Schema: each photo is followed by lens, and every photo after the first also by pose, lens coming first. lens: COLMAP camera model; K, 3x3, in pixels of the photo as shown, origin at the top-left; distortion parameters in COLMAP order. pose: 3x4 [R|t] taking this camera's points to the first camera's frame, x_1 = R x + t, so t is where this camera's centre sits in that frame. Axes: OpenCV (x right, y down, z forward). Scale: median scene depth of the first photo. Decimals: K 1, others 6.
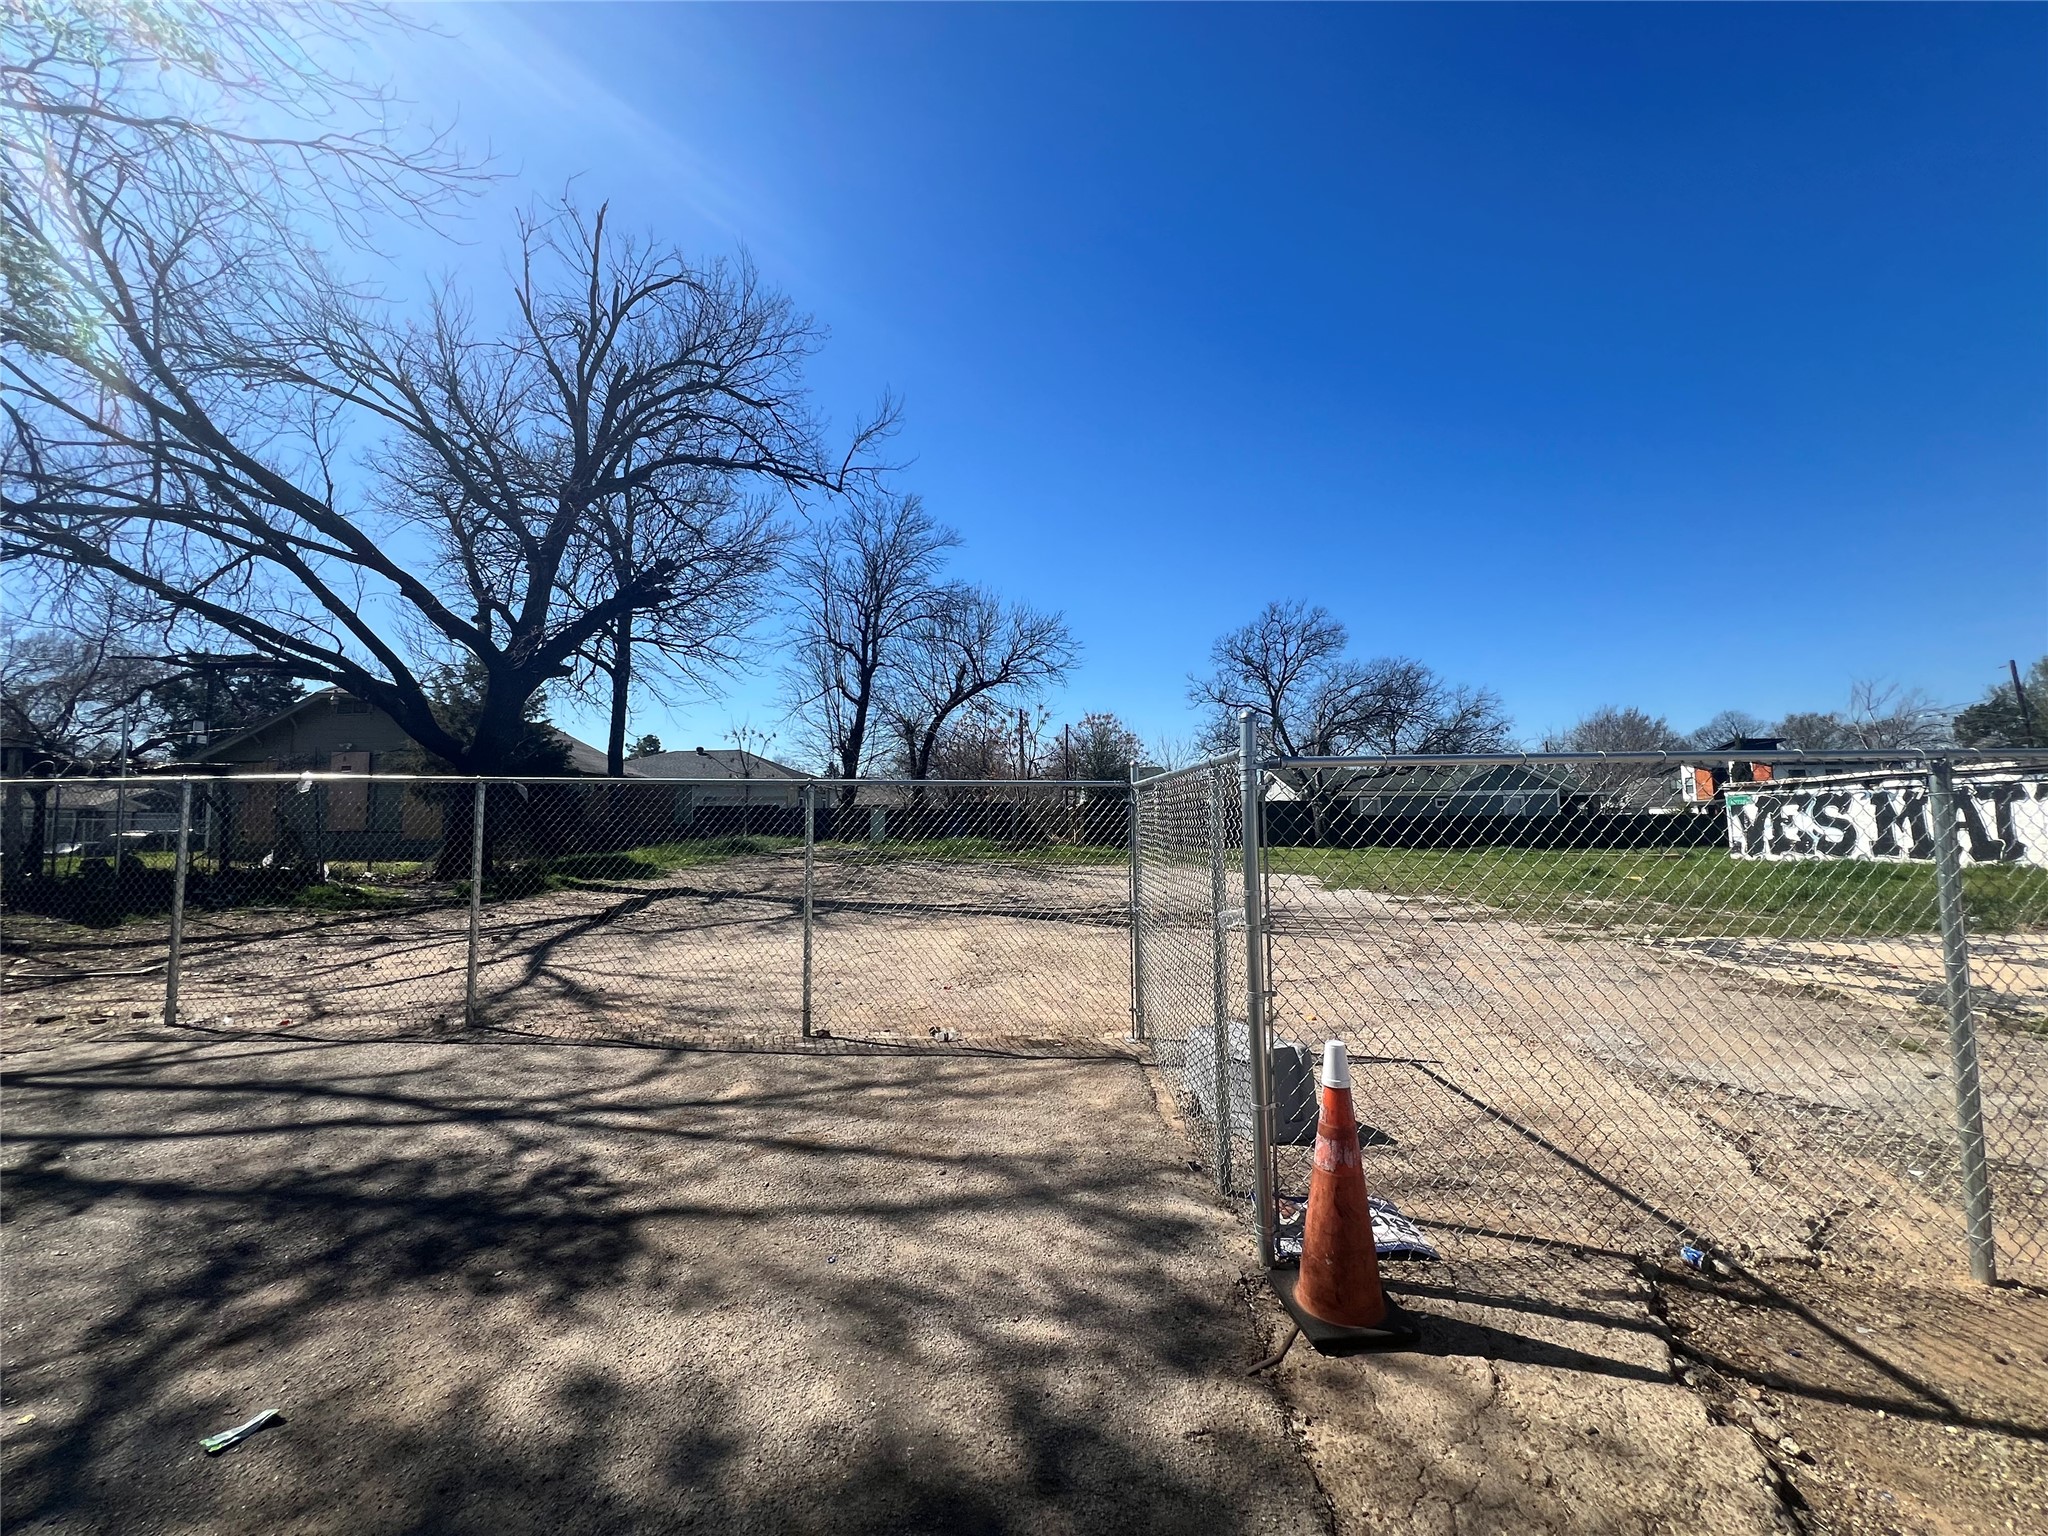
lens RADIAL K [[826.5, 0, 1031.0], [0, 826.5, 766.9], [0, 0, 1]] dist [-0.001928, -0.000118]
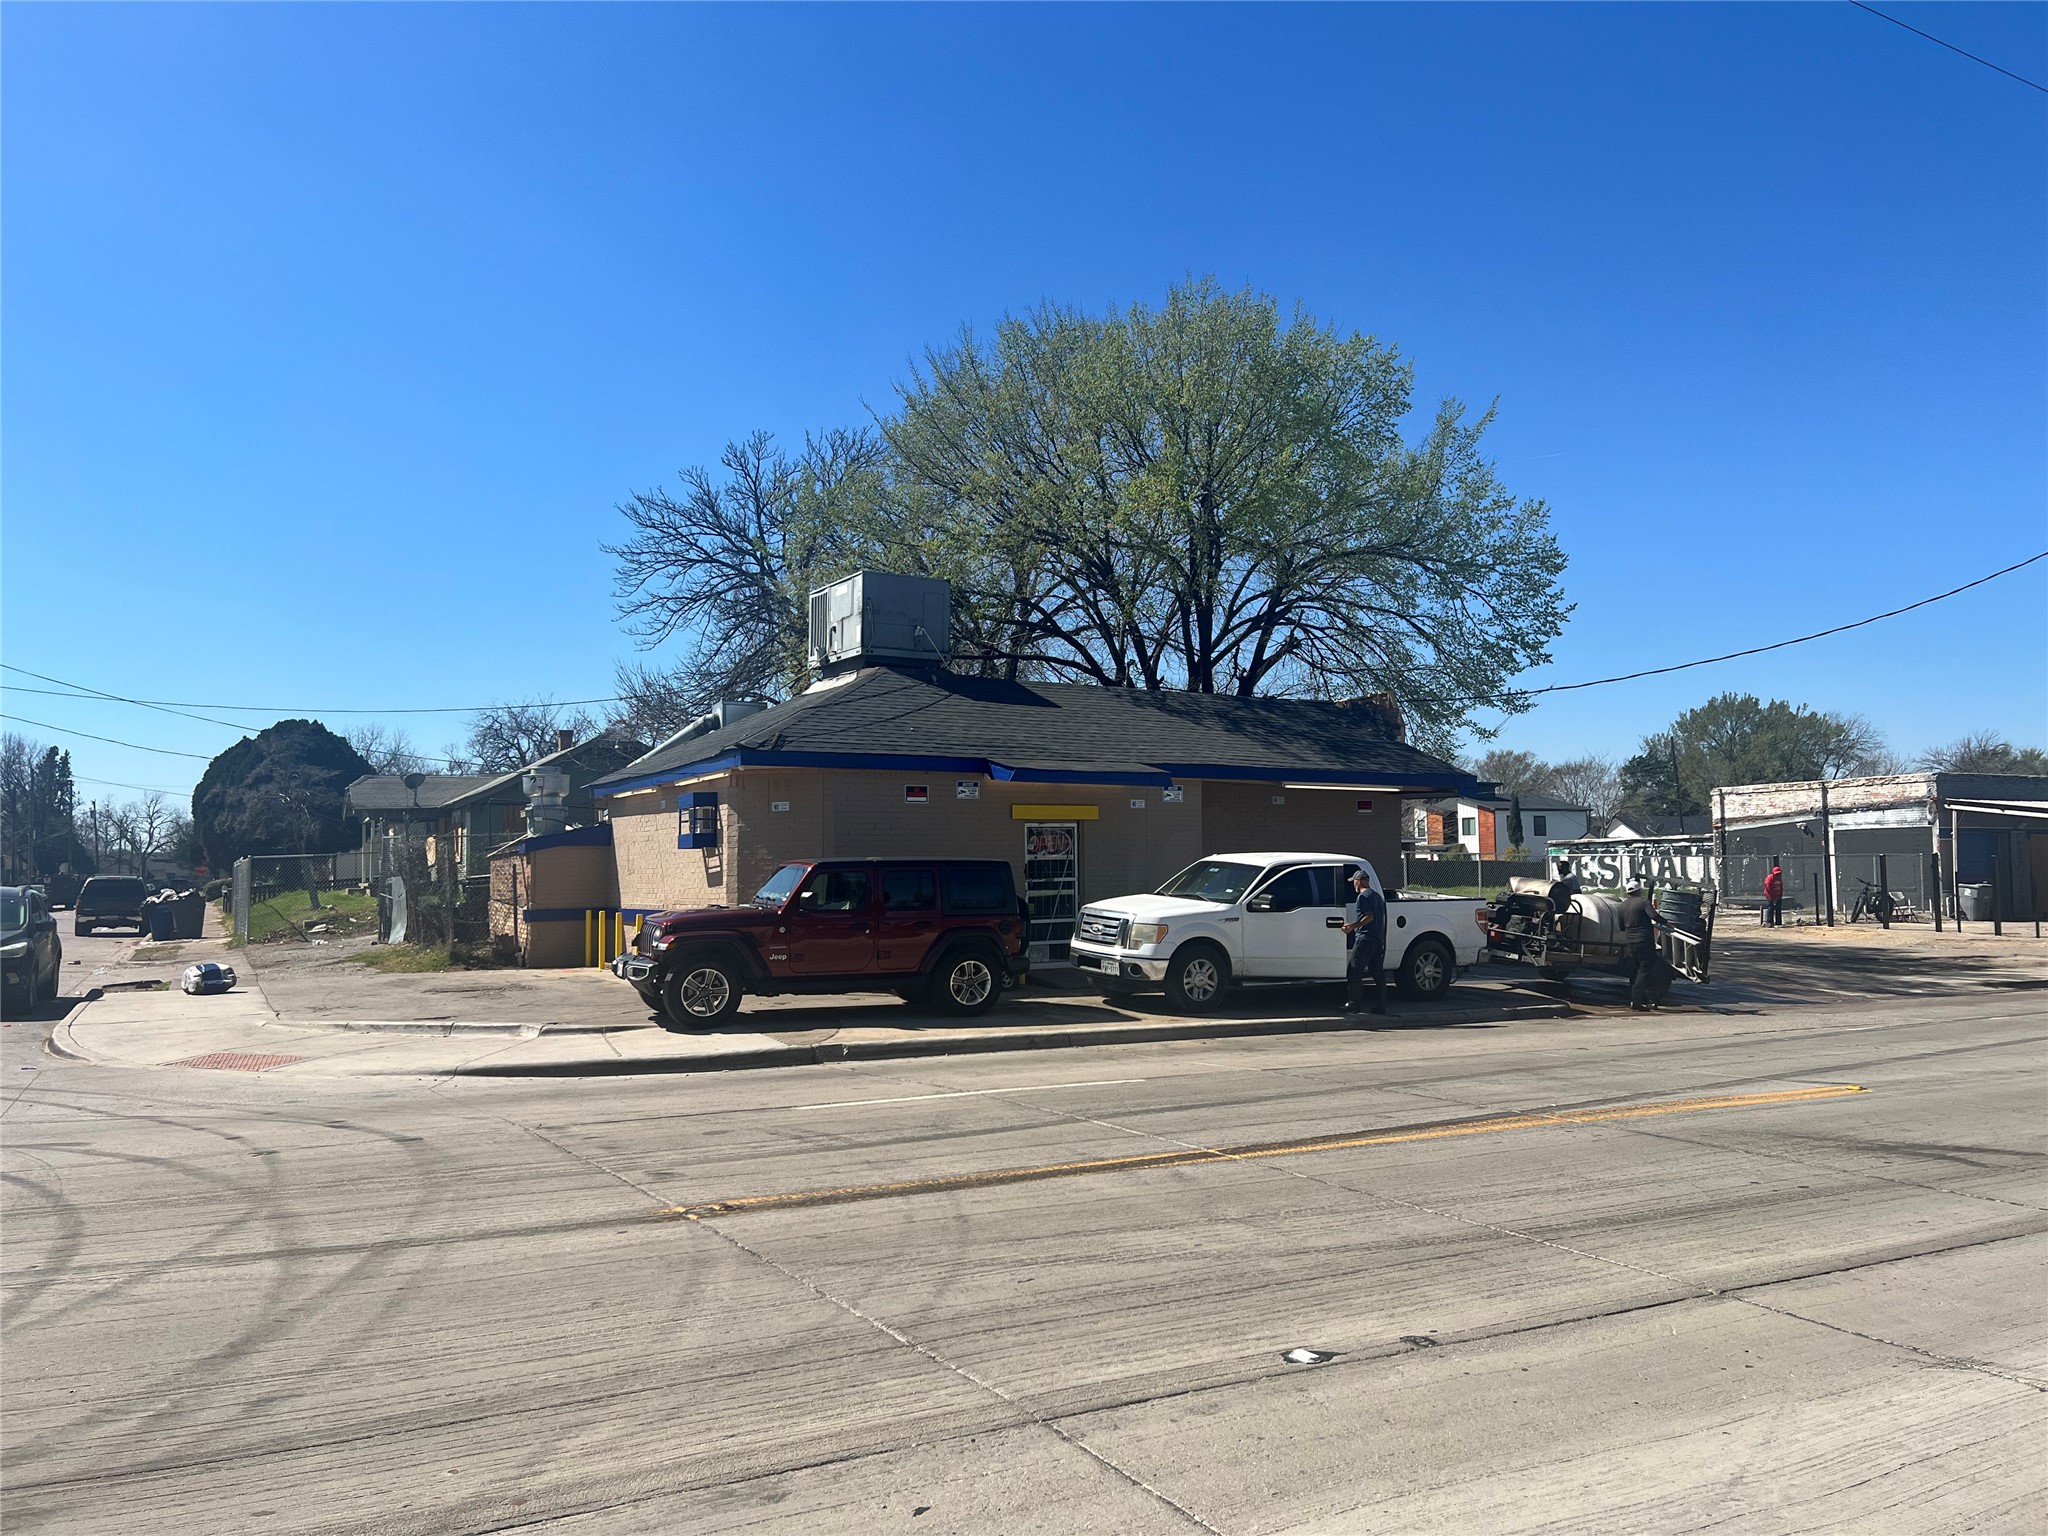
lens RADIAL K [[1549.0, 0, 1023.4], [0, 1549.0, 768.3], [0, 0, 1]] dist [0.004566, 0.000493]
pose [[0.880336, 0.040036, 0.472659, -1.589863], [-0.043162, 0.999059, -0.004235, -0.068932], [-0.472384, -0.016672, 0.881235, -1.219377]]
